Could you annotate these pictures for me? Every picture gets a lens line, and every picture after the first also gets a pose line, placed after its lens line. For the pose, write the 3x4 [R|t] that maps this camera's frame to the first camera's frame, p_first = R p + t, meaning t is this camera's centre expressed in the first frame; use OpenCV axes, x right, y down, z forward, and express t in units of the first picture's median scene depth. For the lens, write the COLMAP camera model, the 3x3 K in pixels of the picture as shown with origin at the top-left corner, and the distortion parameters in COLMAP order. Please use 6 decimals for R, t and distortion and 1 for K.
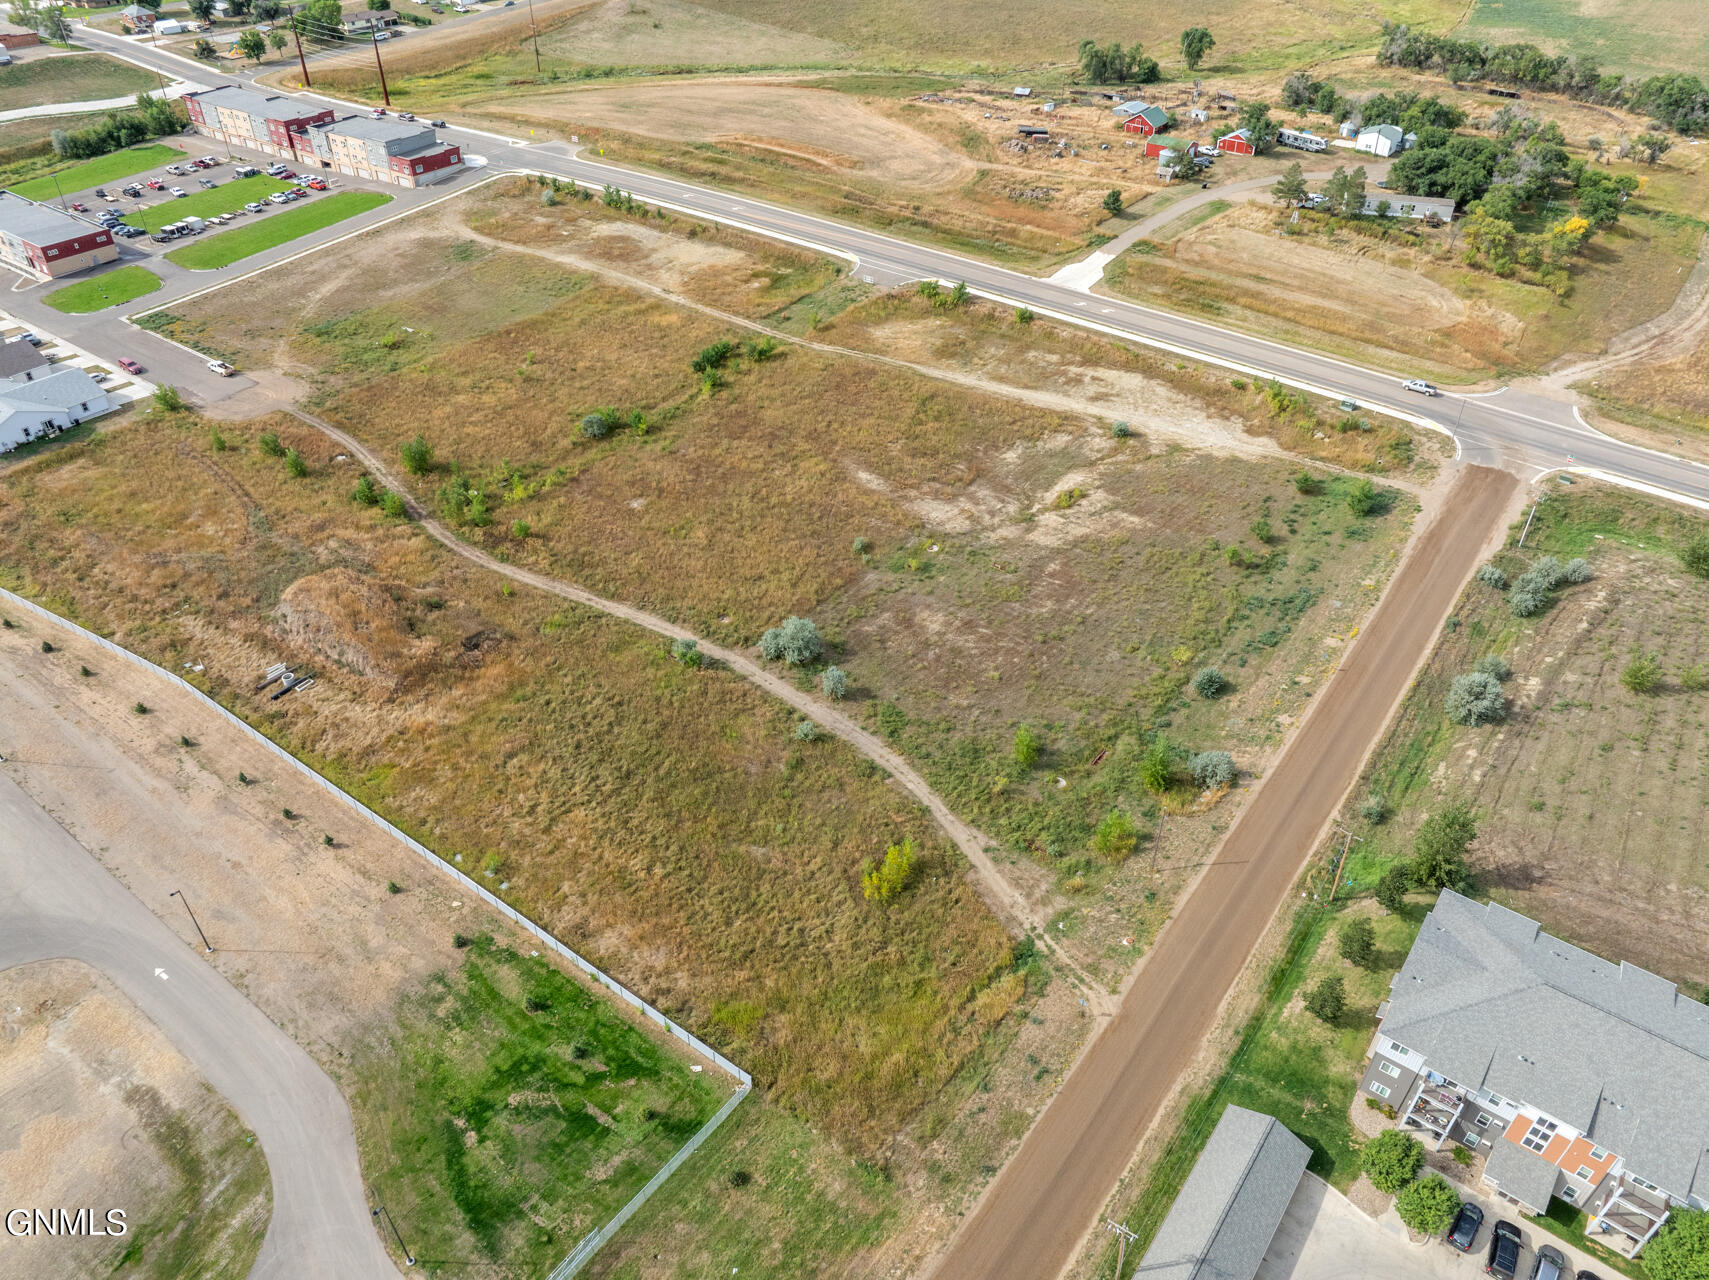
lens RADIAL K [[1220.2, 0, 862.2], [0, 1220.2, 625.1], [0, 0, 1]] dist [-0.039834, 0.007916]
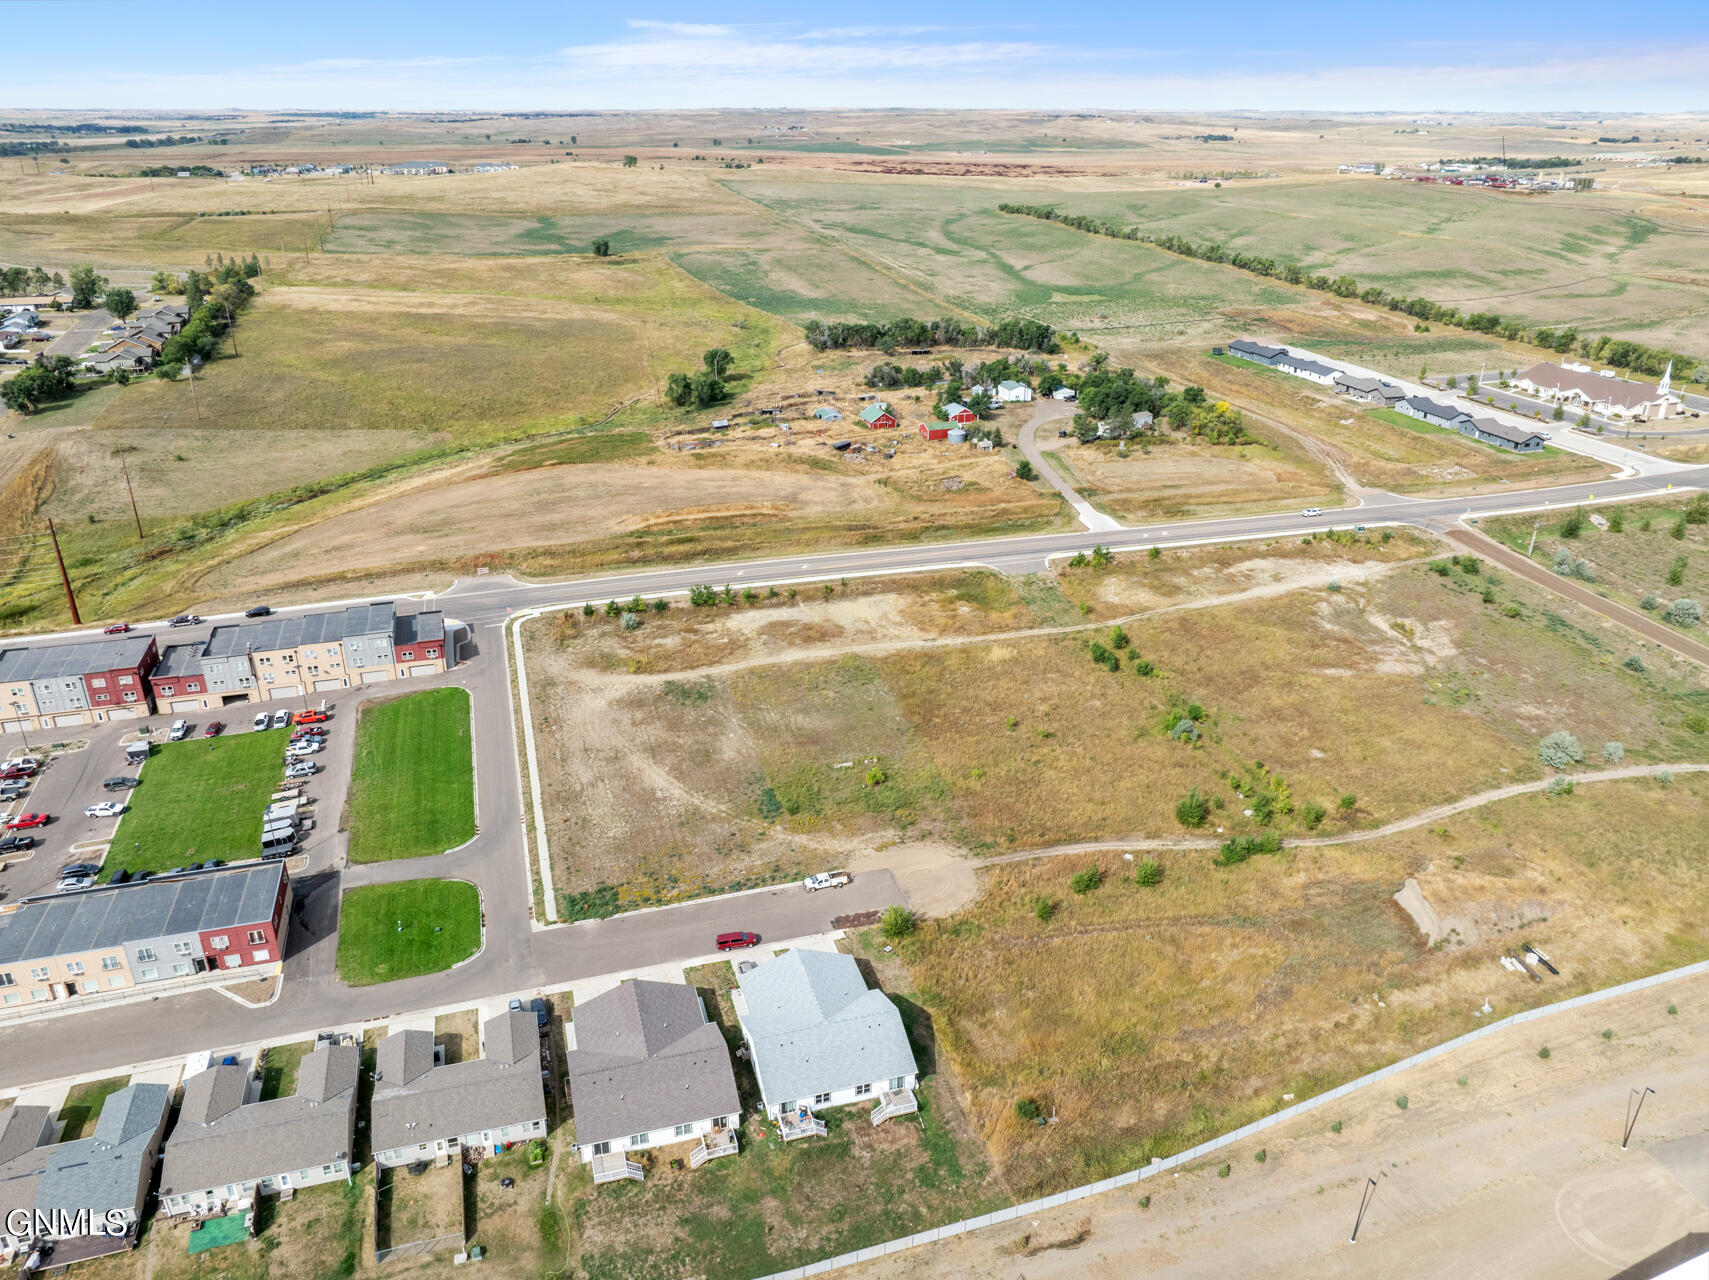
lens RADIAL K [[1220.2, 0, 865.9], [0, 1220.2, 612.1], [0, 0, 1]] dist [-0.039834, 0.007916]
pose [[0.589680, -0.316146, 0.743189, -1.107926], [0.481481, 0.876408, -0.009213, -0.365583], [-0.648424, 0.363264, 0.669019, 0.403524]]
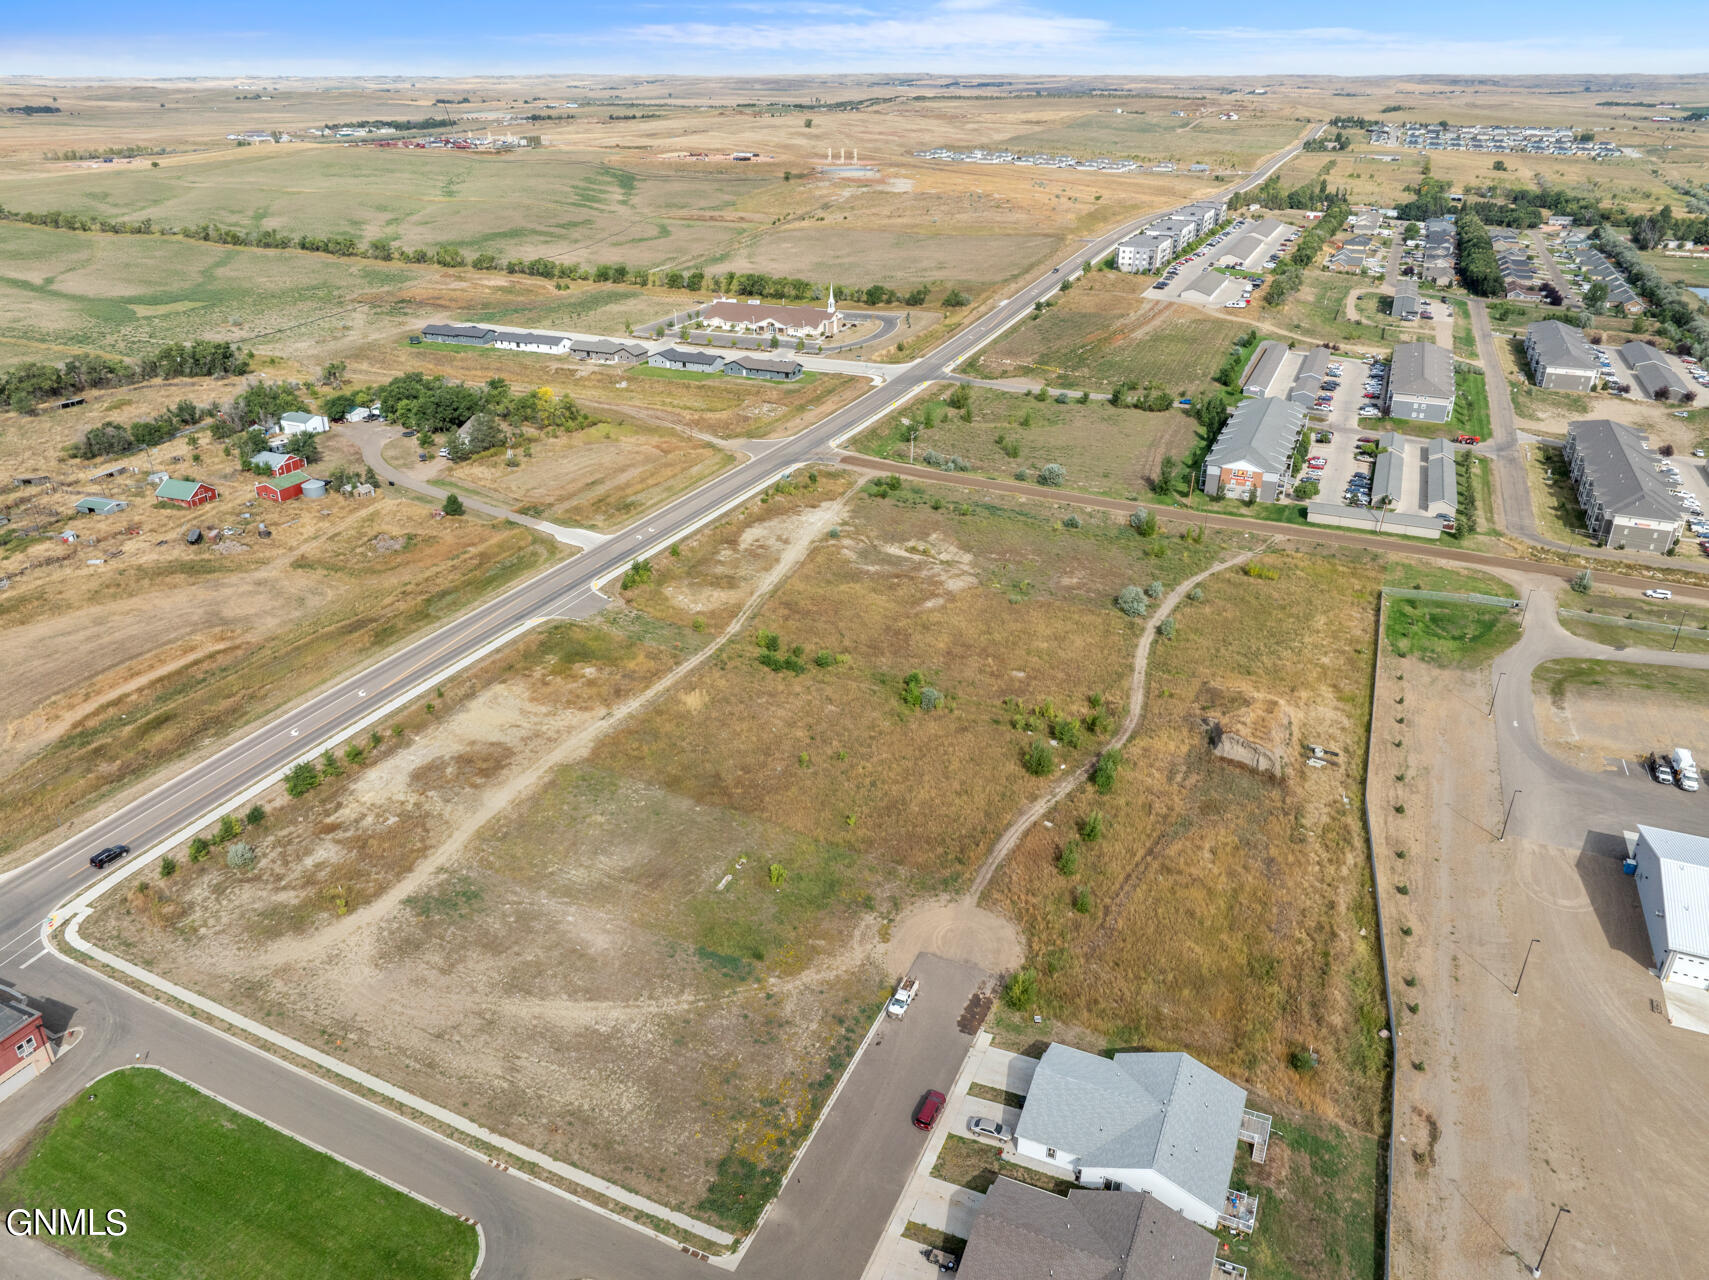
lens RADIAL K [[1220.2, 0, 864.9], [0, 1220.2, 582.5], [0, 0, 1]] dist [-0.039834, 0.007916]
pose [[-0.227659, -0.385748, 0.894075, -1.102150], [0.574984, 0.687763, 0.443143, -0.725096], [-0.785853, 0.614964, 0.065223, 0.870204]]
